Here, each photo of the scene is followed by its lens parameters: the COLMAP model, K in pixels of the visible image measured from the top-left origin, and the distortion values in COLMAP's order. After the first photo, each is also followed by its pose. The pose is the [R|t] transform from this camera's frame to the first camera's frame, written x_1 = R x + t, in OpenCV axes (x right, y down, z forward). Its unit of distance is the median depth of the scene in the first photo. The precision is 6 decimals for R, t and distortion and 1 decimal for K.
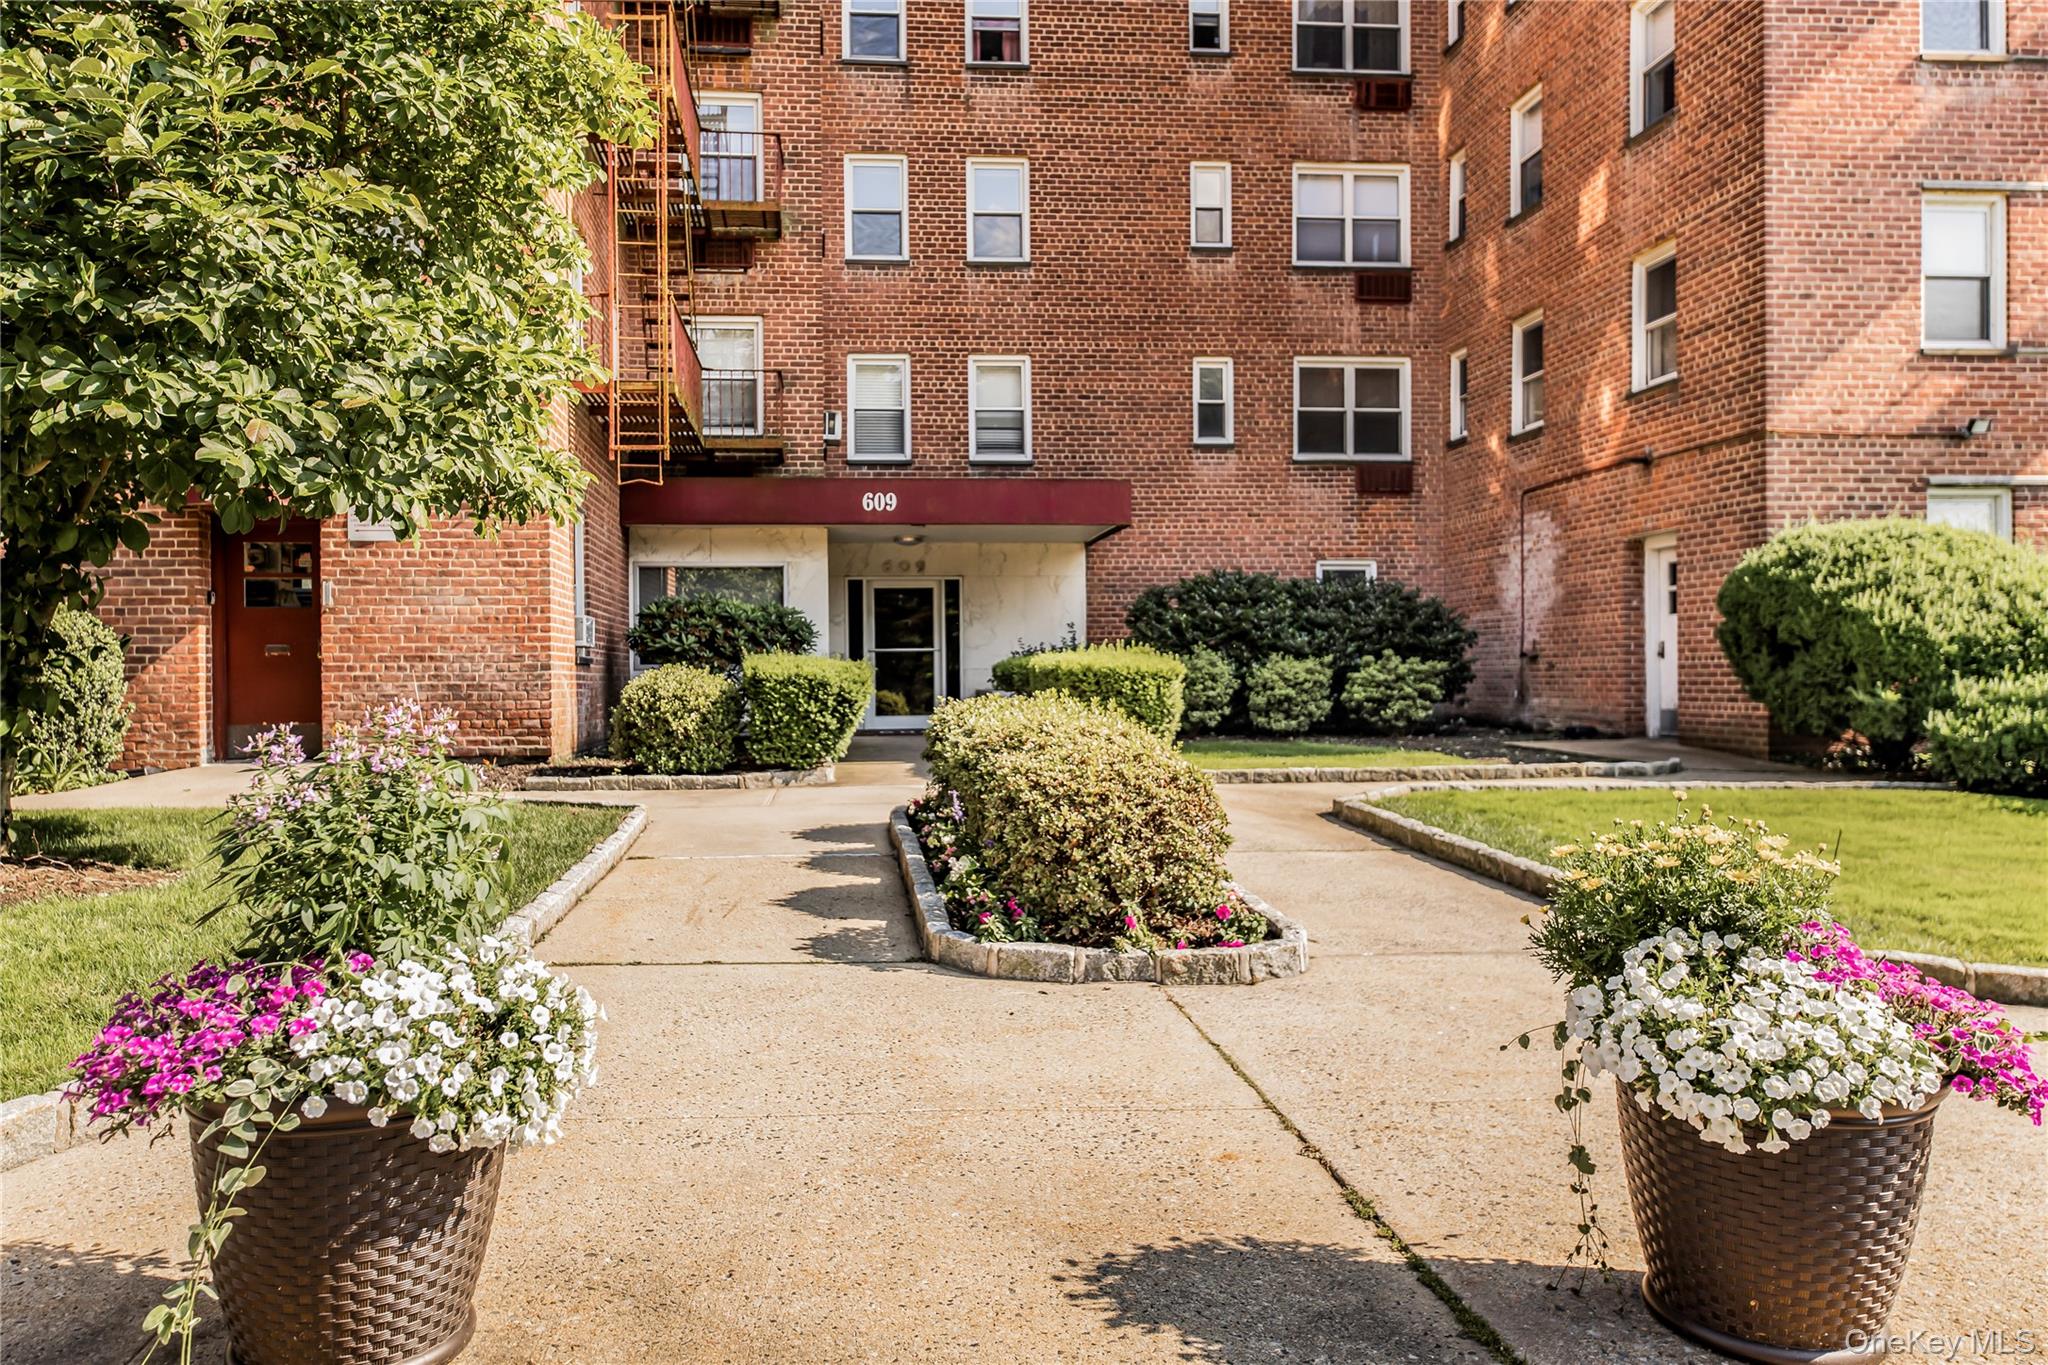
lens RADIAL K [[1548.6, 0, 1012.6], [0, 1548.6, 692.0], [0, 0, 1]] dist [0.018831, 0.000294]
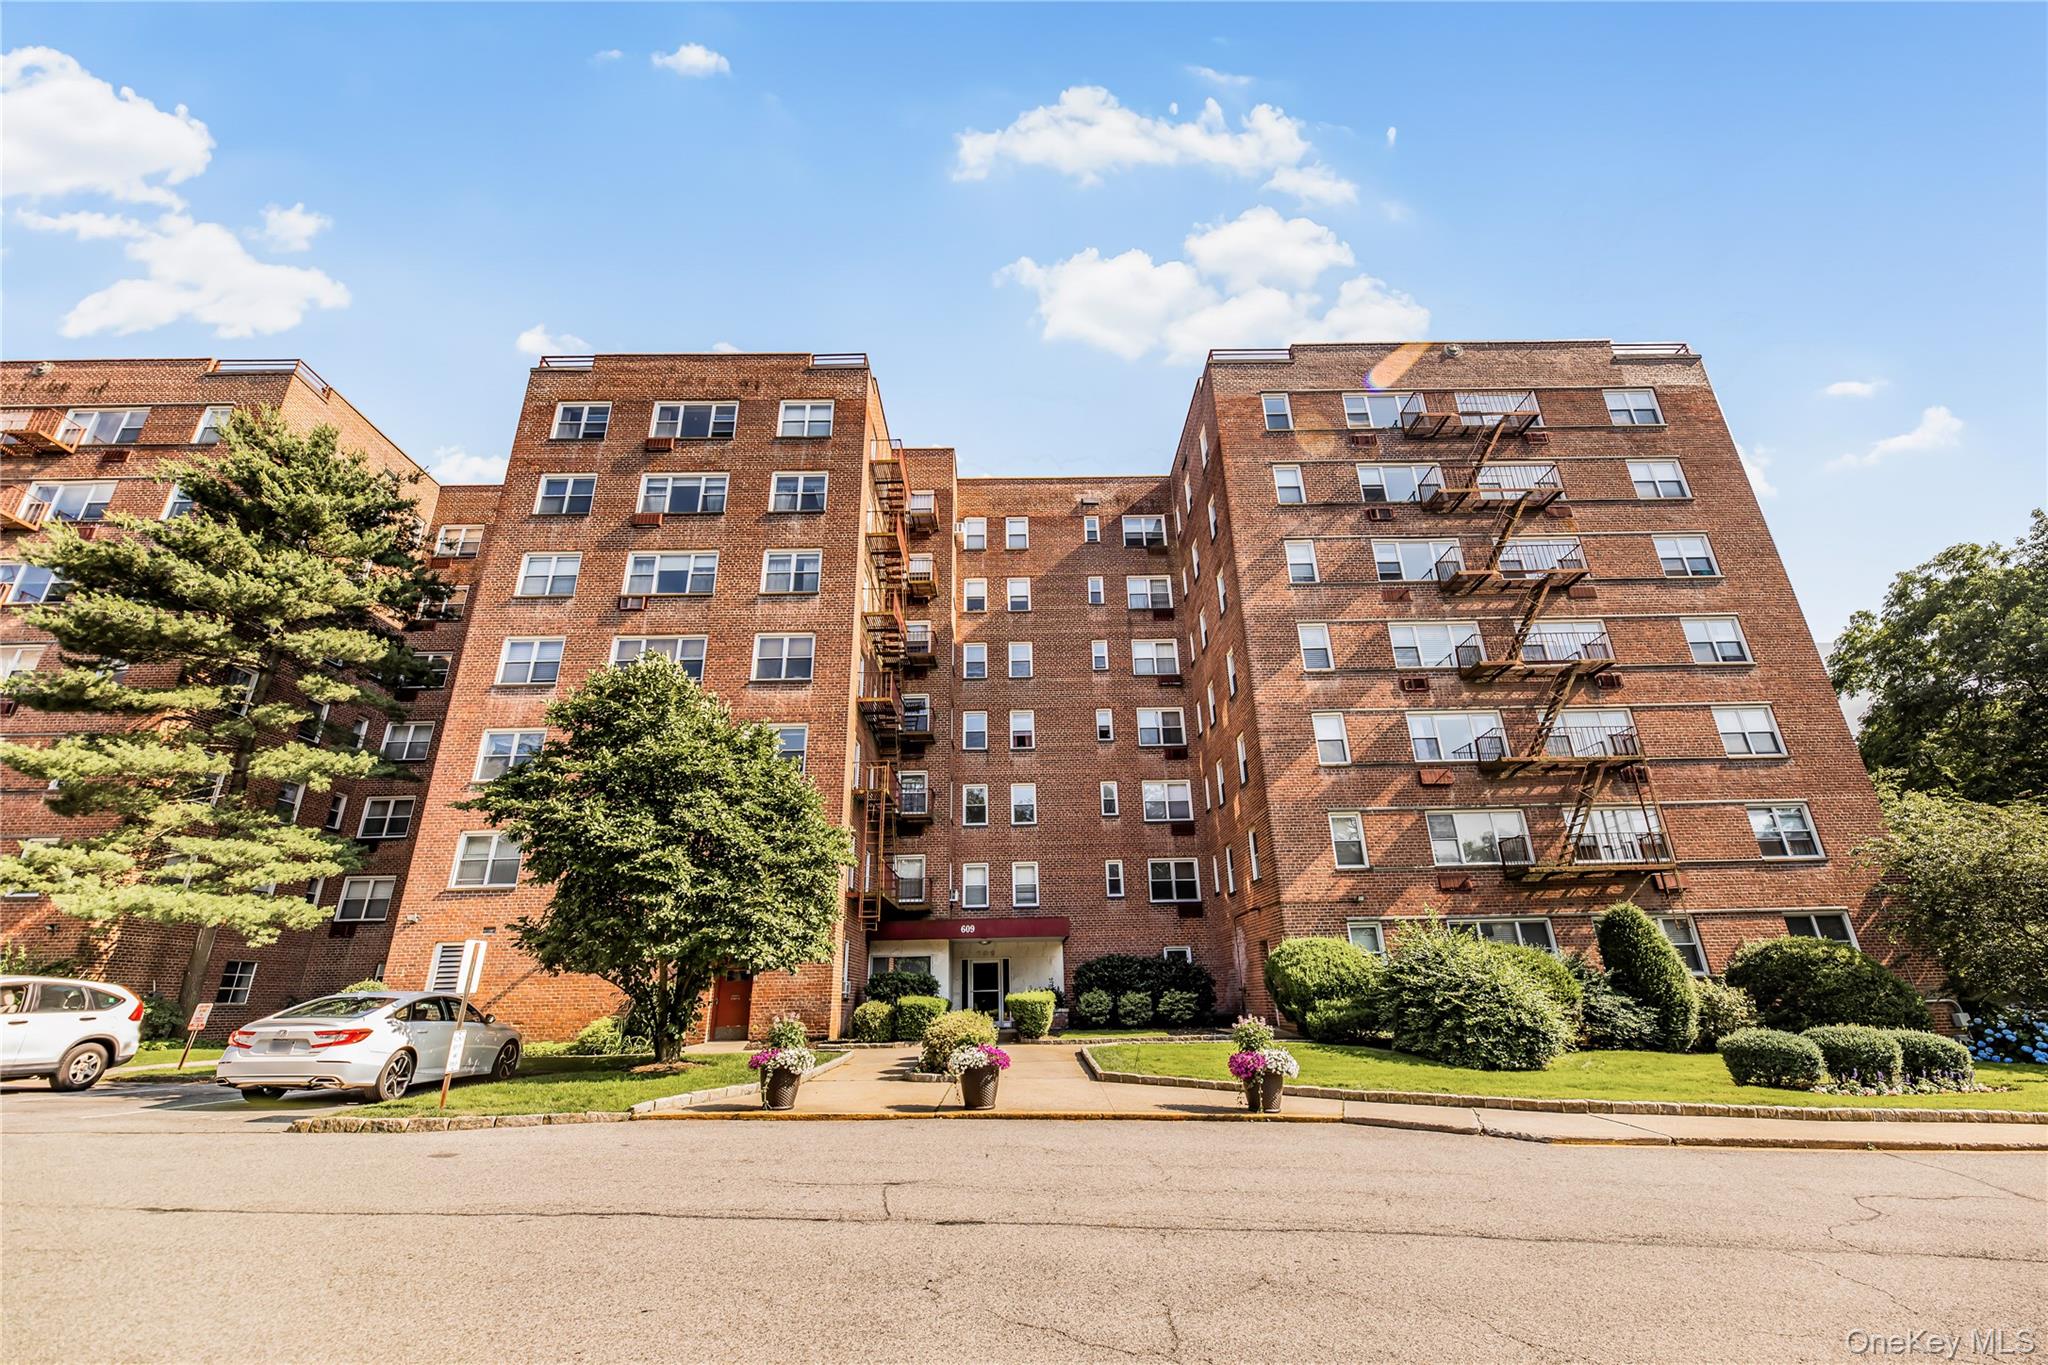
lens RADIAL K [[853.8, 0, 1028.9], [0, 853.8, 686.8], [0, 0, 1]] dist [0.005144, 0.000065]
pose [[0.995339, -0.046686, -0.084379, 0.134292], [0.013777, 0.934864, -0.354740, 0.001848], [0.095445, 0.351924, 0.931150, -0.377983]]
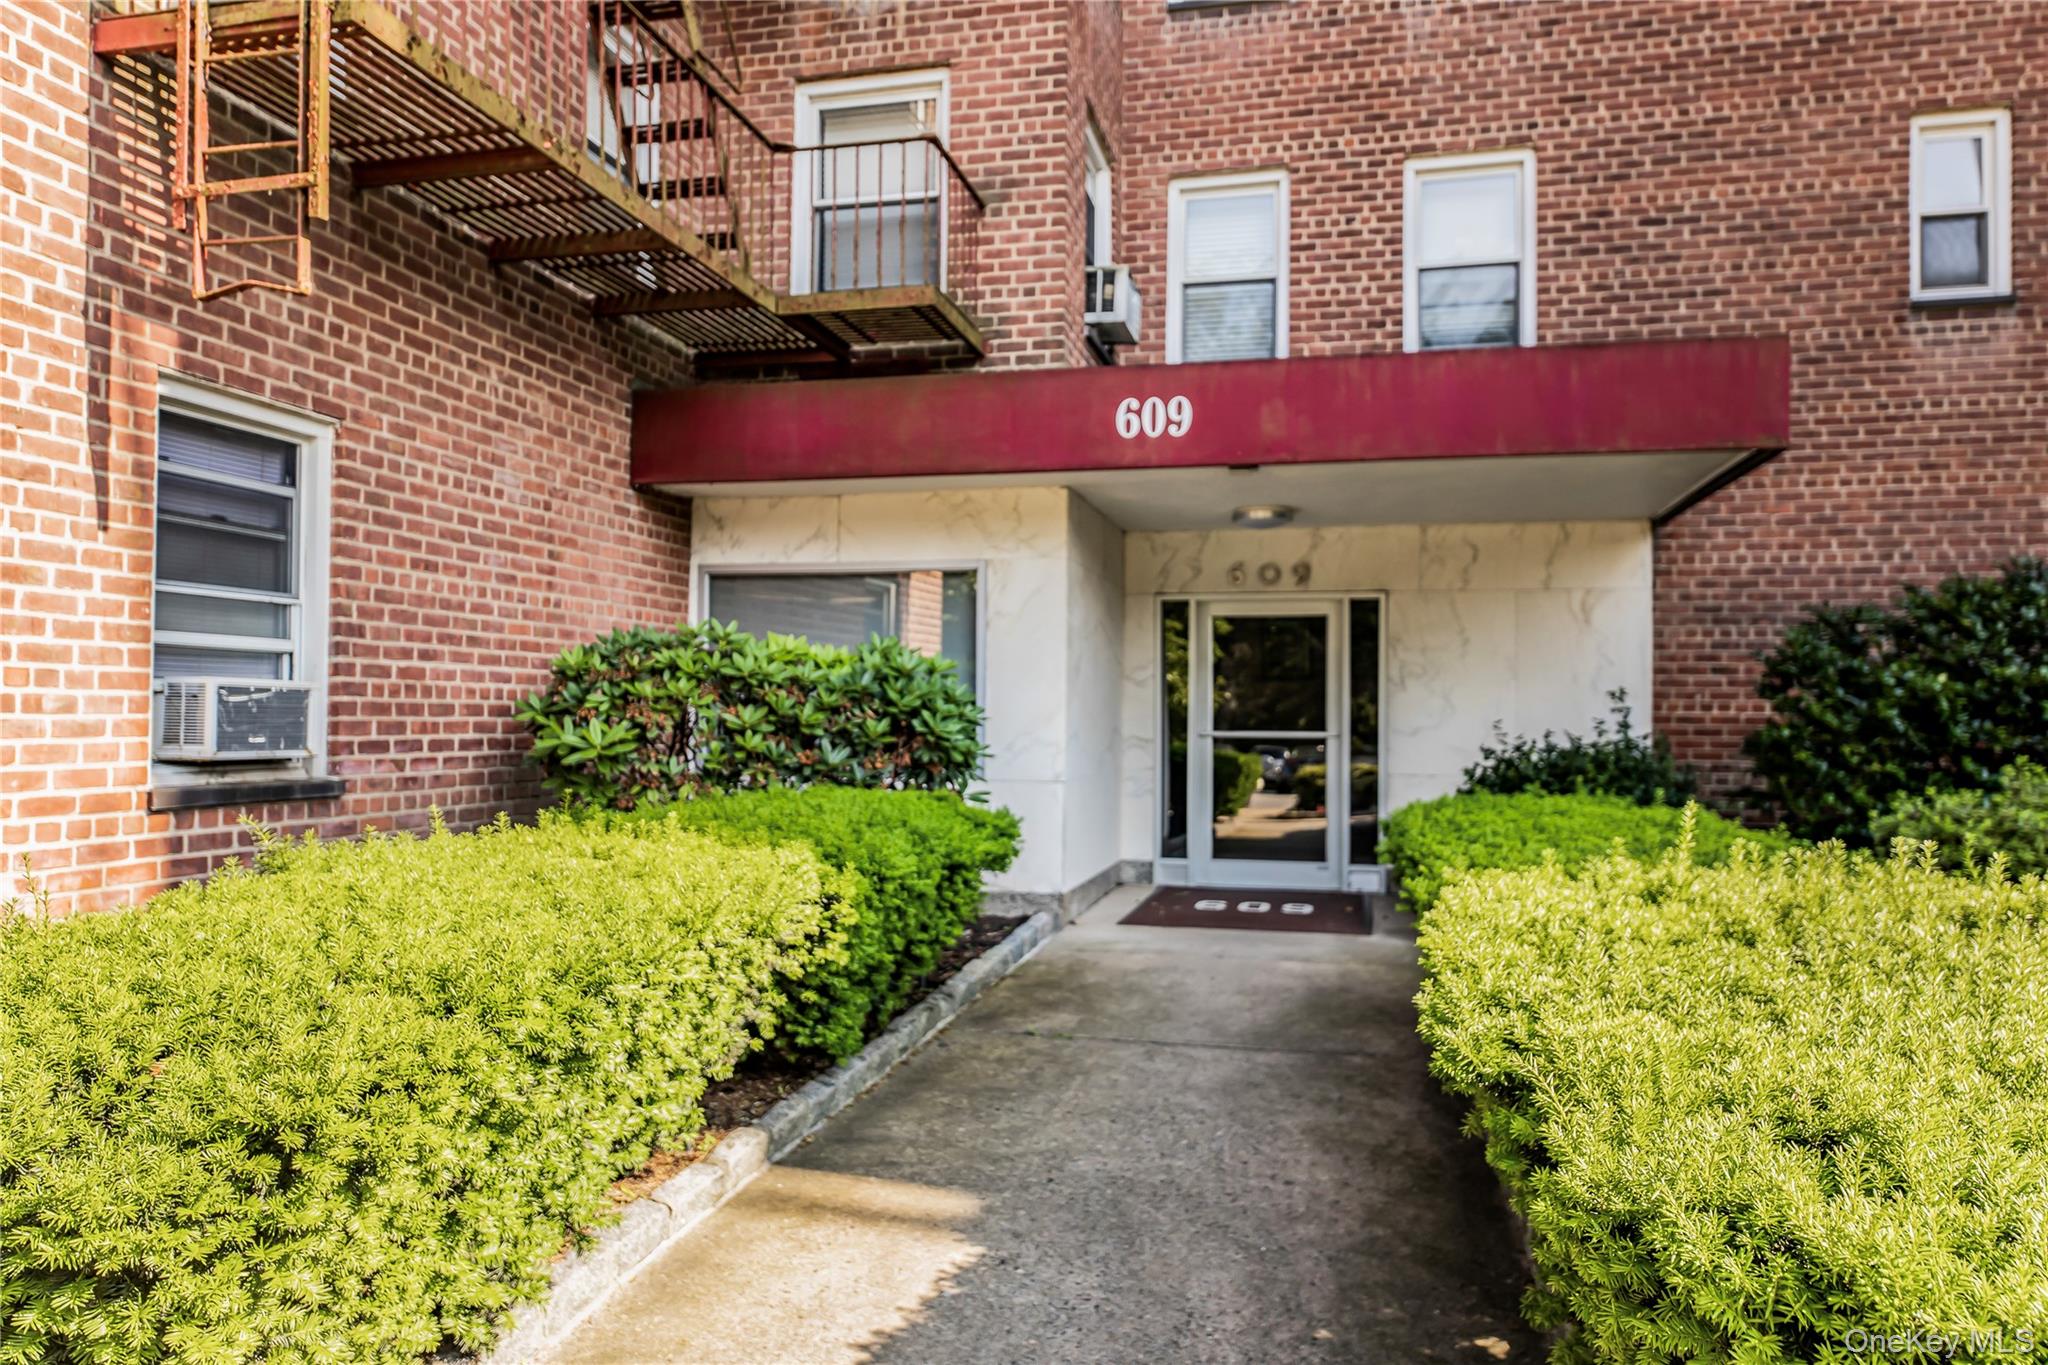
lens RADIAL K [[1407.2, 0, 1014.7], [0, 1407.2, 684.7], [0, 0, 1]] dist [0.006888, 0.000959]
pose [[0.933948, 0.011036, -0.357238, 0.020596], [-0.021771, 0.999424, -0.026044, -0.031841], [0.356745, 0.032101, 0.933650, 0.563522]]
